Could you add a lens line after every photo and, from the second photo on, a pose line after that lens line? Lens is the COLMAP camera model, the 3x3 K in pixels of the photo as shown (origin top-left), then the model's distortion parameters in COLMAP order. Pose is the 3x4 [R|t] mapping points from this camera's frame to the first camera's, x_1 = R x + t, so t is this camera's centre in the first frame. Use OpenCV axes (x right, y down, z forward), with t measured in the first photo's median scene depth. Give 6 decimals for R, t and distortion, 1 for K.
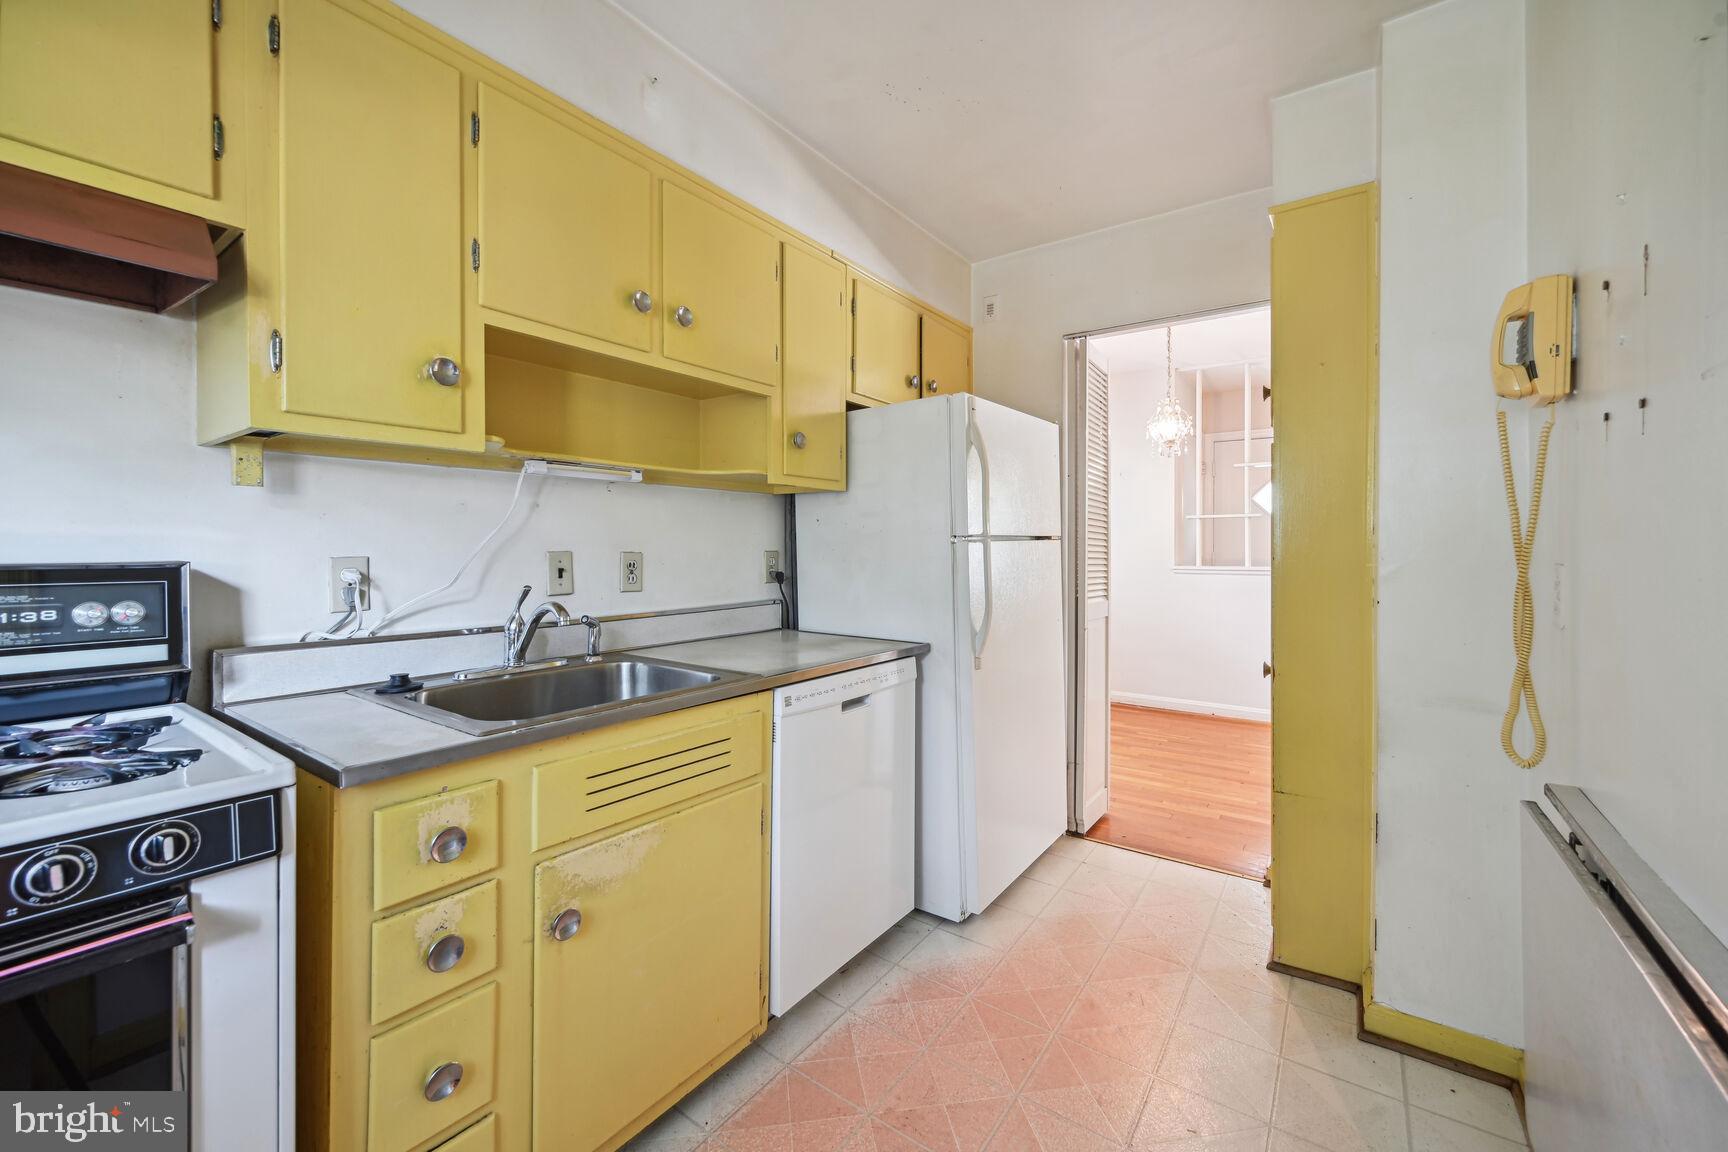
lens RADIAL K [[687.5, 0, 865.6], [0, 687.5, 553.8], [0, 0, 1]] dist [-0.000844, 0.000187]
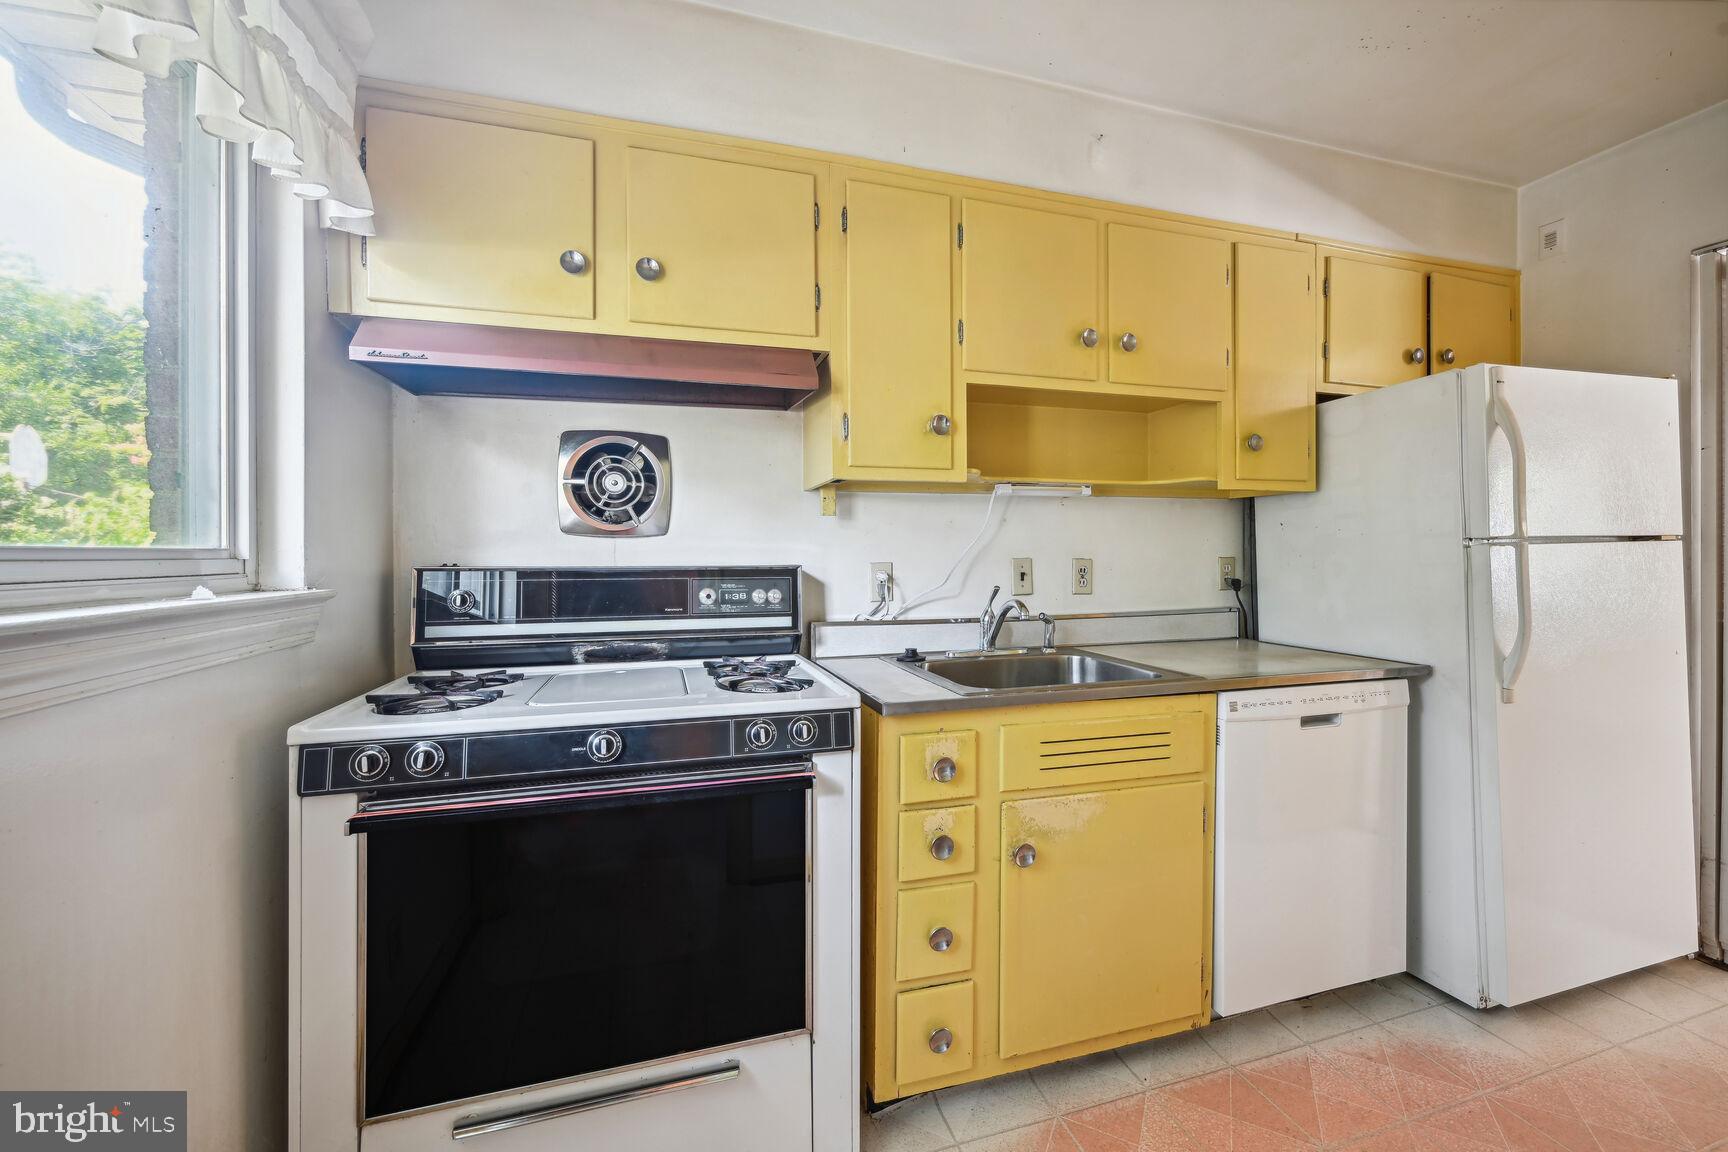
lens RADIAL K [[687.5, 0, 861.5], [0, 687.5, 562.2], [0, 0, 1]] dist [-0.000844, 0.000187]
pose [[0.793351, 0.001234, -0.608763, 0.068860], [0.000346, 0.999997, 0.002477, 0.000566], [0.608764, -0.002176, 0.793348, -0.132321]]
